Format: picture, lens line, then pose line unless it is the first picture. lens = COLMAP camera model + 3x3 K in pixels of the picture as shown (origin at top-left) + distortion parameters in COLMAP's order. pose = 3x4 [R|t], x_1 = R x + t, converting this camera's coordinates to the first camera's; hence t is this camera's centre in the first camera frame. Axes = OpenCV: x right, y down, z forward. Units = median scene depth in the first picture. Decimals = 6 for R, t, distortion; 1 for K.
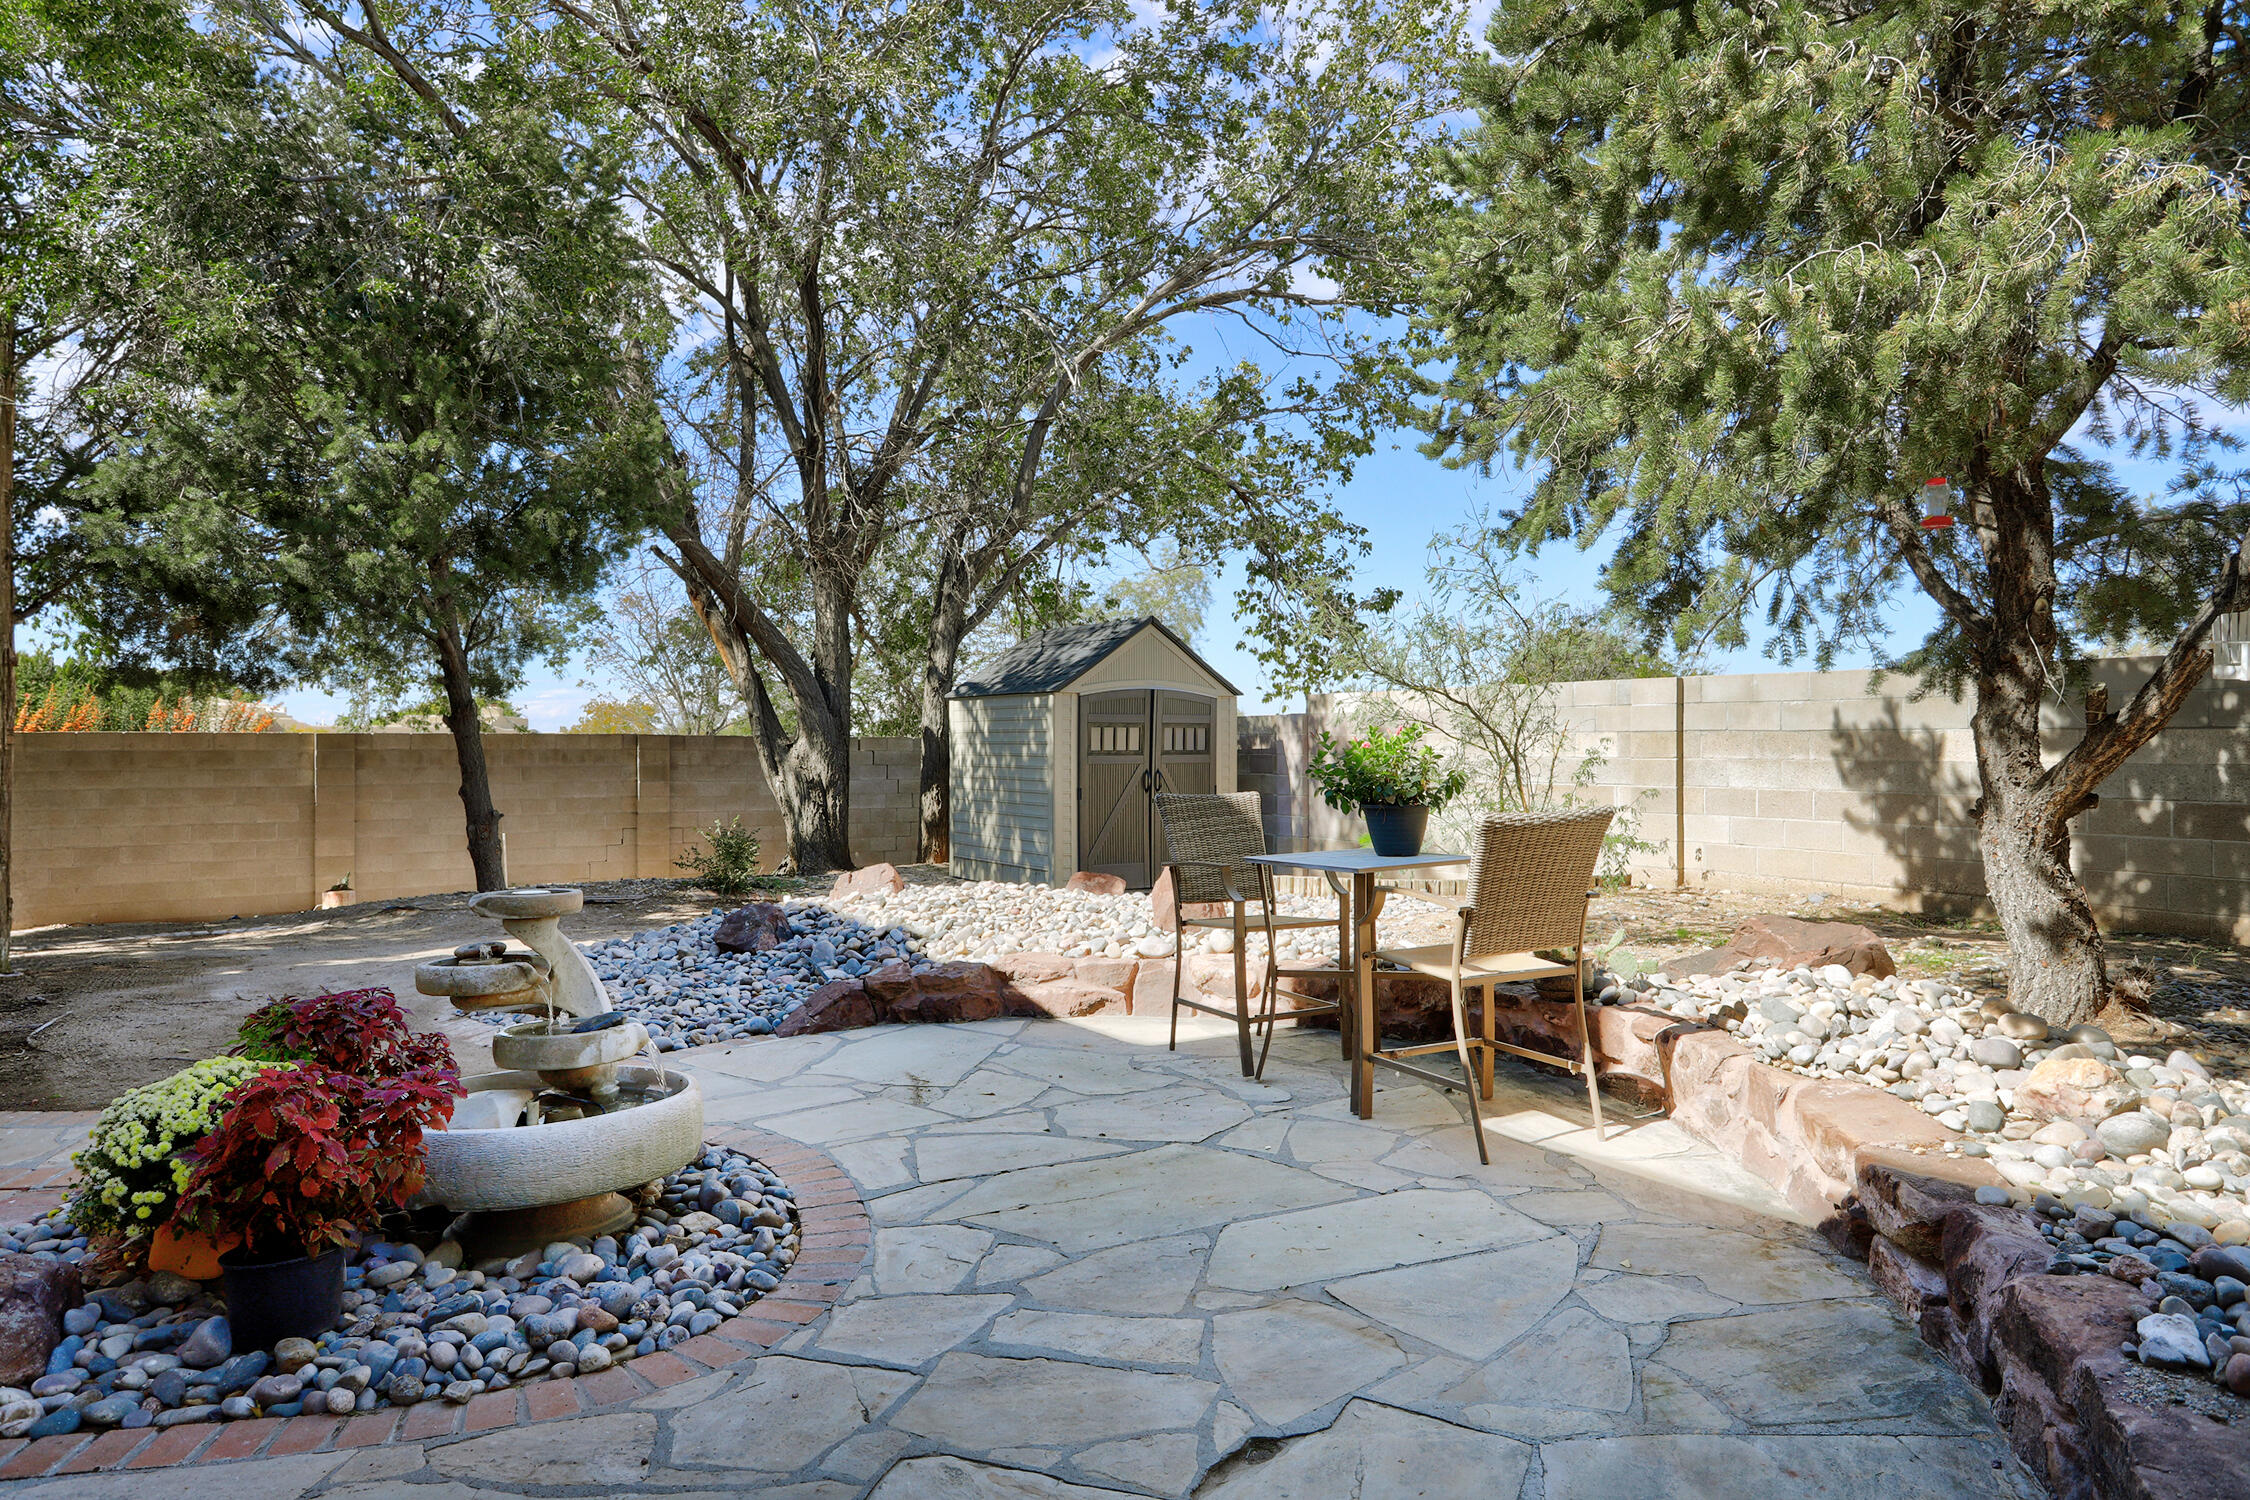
lens RADIAL K [[1432.7, 0, 1129.4], [0, 1432.7, 831.5], [0, 0, 1]] dist [0.004976, -0.034579]
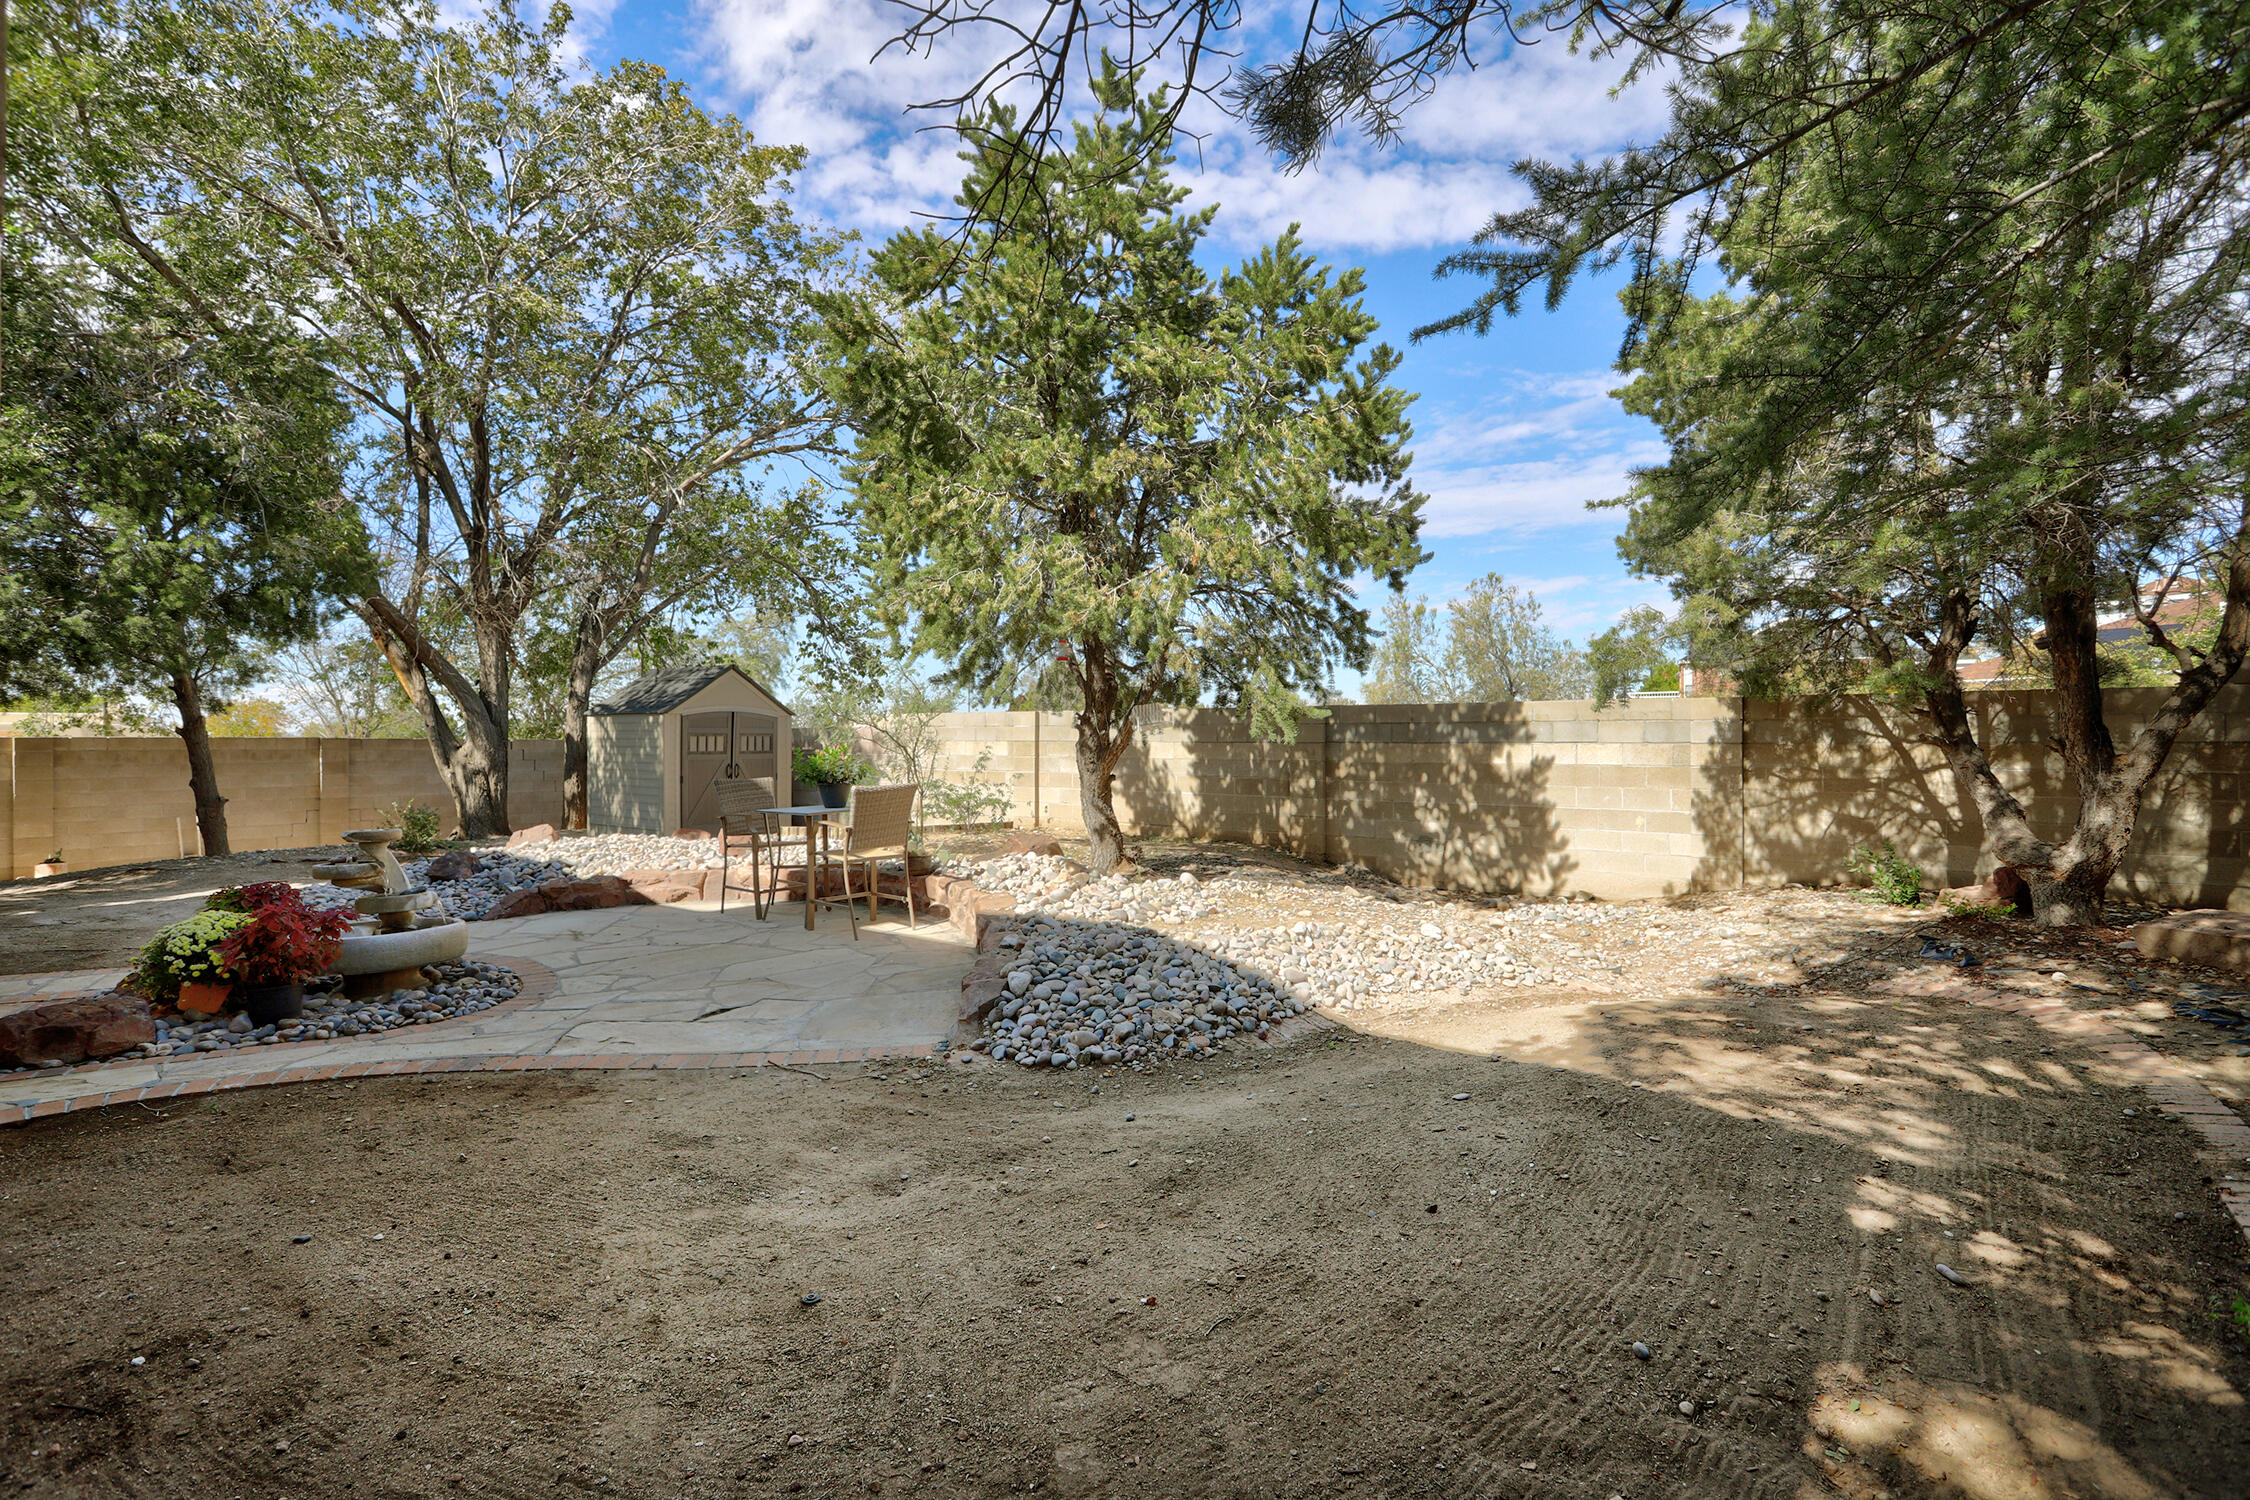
lens RADIAL K [[1081.1, 0, 1125.0], [0, 1081.1, 750.0], [0, 0, 1]] dist [-0.003183, 0.001080]
pose [[0.941853, -0.002378, 0.336016, 0.020666], [0.019542, 0.998670, -0.047709, 0.005783], [-0.335455, 0.051501, 0.940647, -0.216949]]
